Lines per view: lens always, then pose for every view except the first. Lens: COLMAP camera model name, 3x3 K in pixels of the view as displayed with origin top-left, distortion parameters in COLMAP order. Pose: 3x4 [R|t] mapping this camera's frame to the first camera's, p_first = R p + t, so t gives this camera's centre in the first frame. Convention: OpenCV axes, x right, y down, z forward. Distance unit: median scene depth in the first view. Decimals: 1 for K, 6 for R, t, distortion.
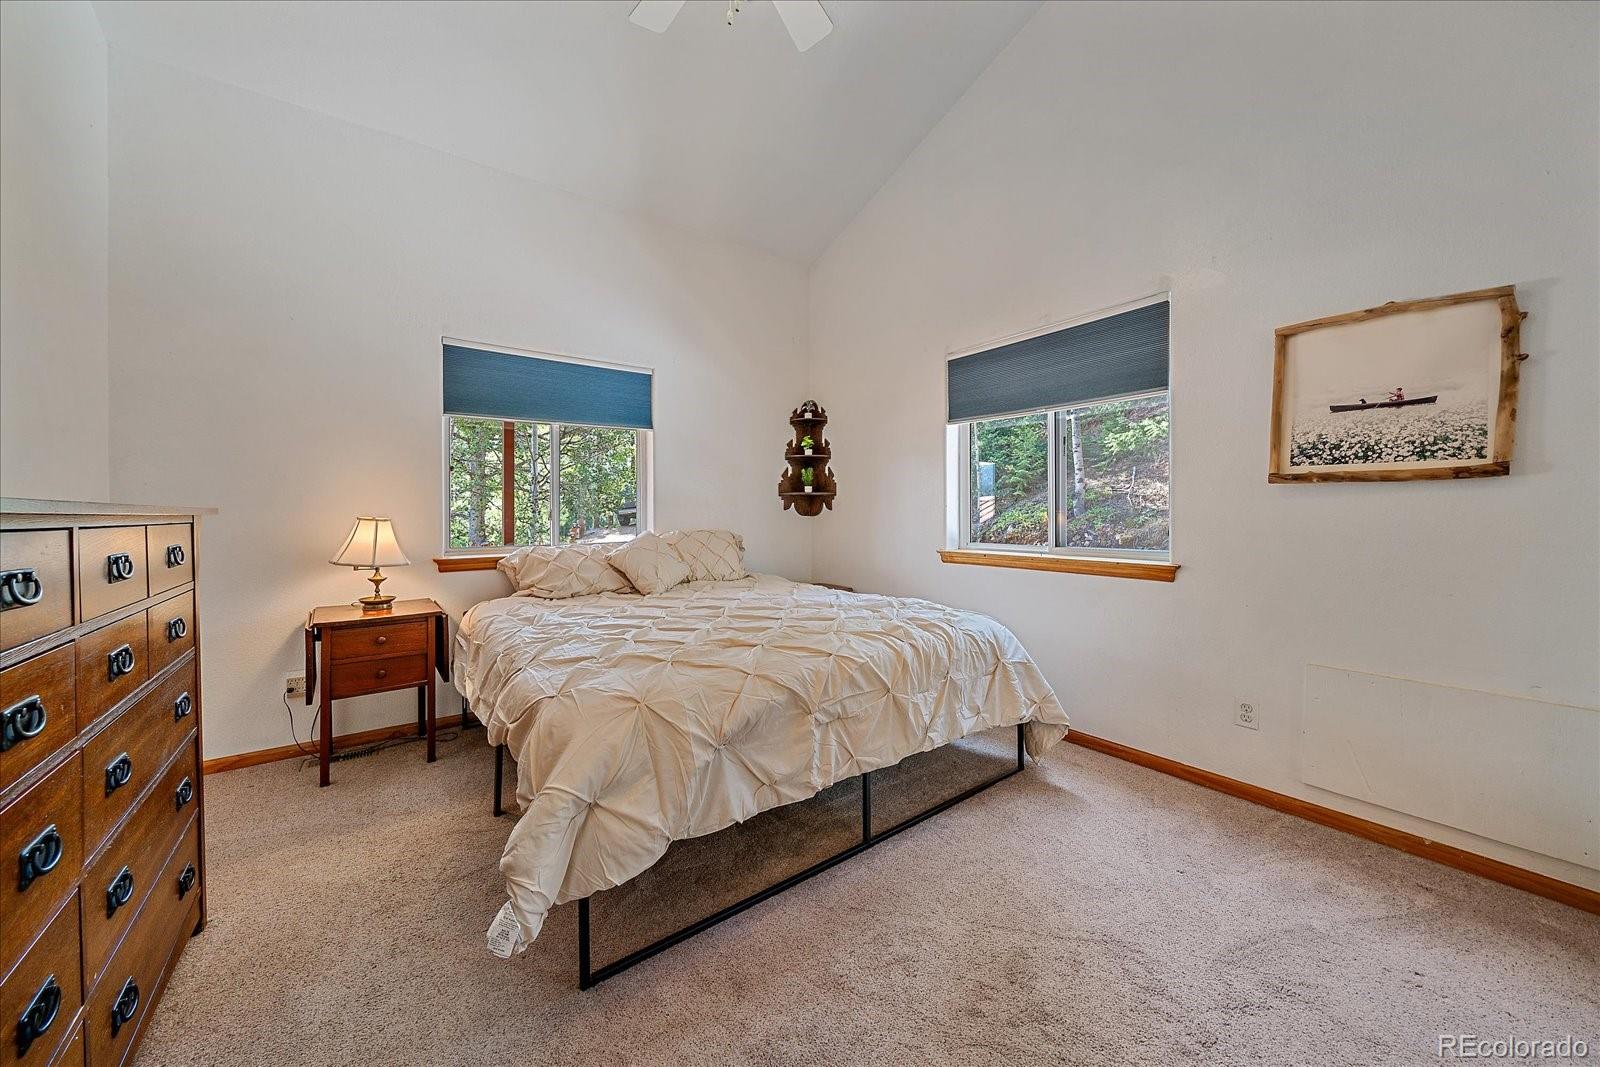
lens RADIAL K [[562.0, 0, 788.3], [0, 562.0, 533.6], [0, 0, 1]] dist [-0.005069, 0.000128]
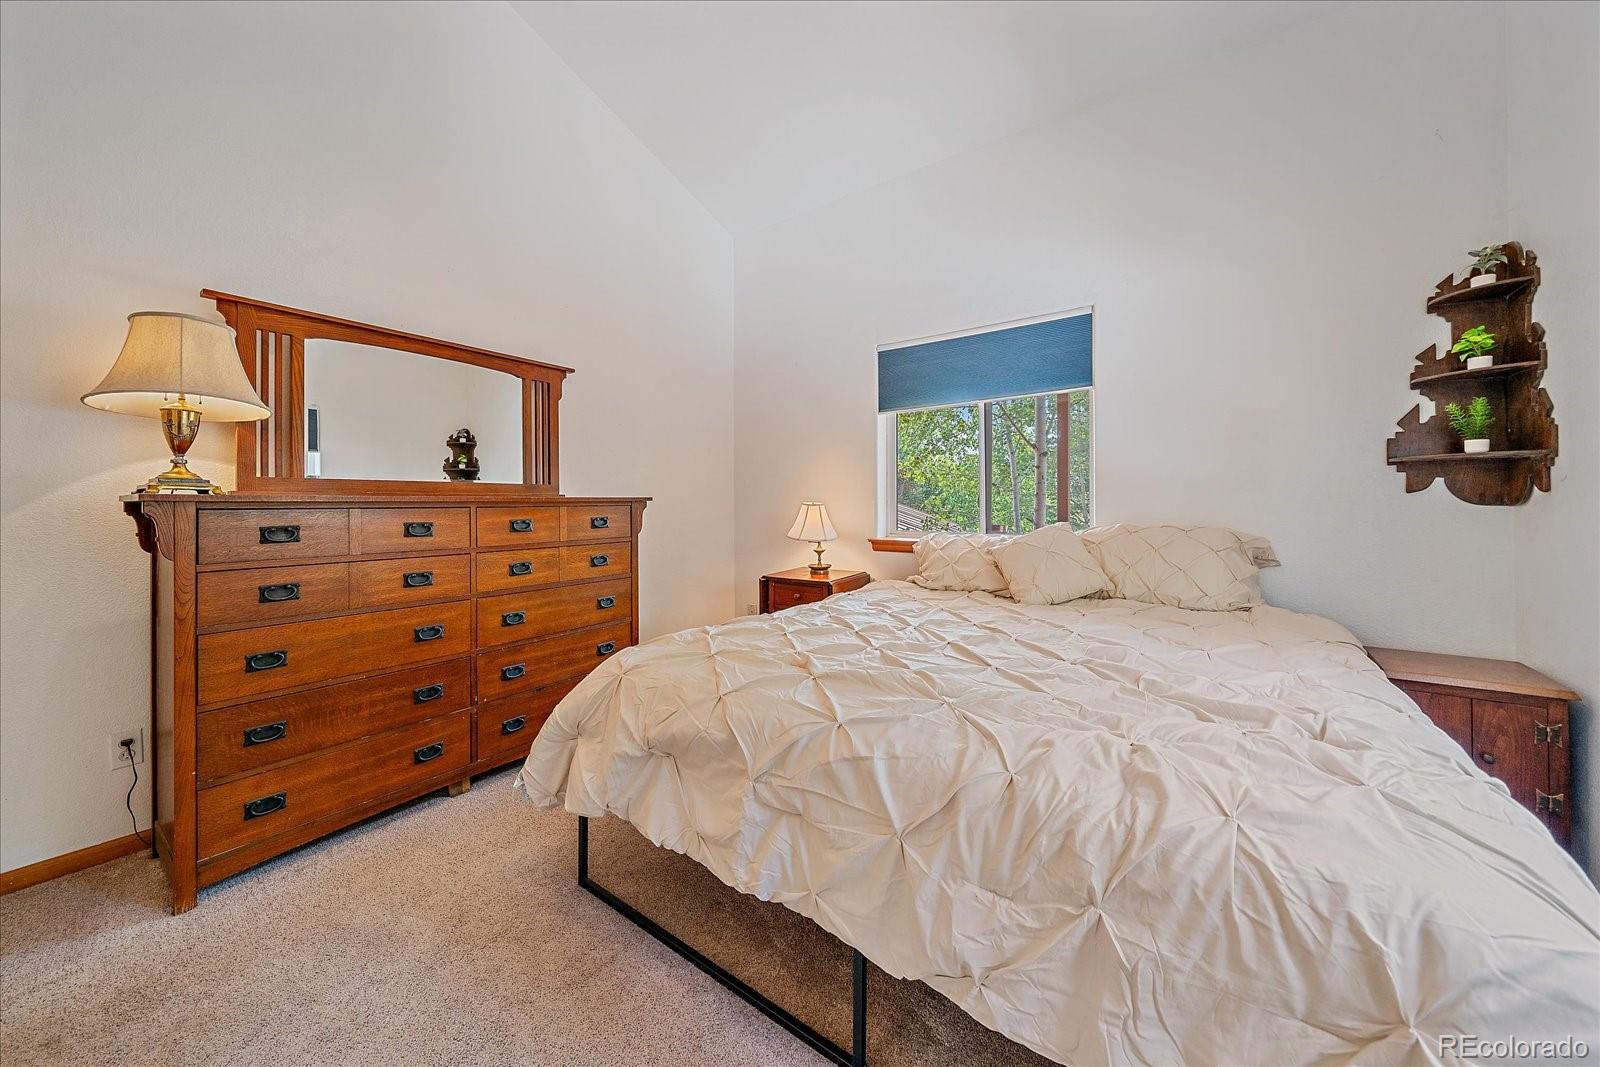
lens RADIAL K [[578.7, 0, 798.3], [0, 578.7, 508.1], [0, 0, 1]] dist [0.000087, 0.000070]
pose [[0.281165, 0.016466, -0.959518, 0.436545], [-0.033402, 0.999415, 0.007363, -0.020231], [0.959078, 0.029980, 0.281551, 0.476280]]
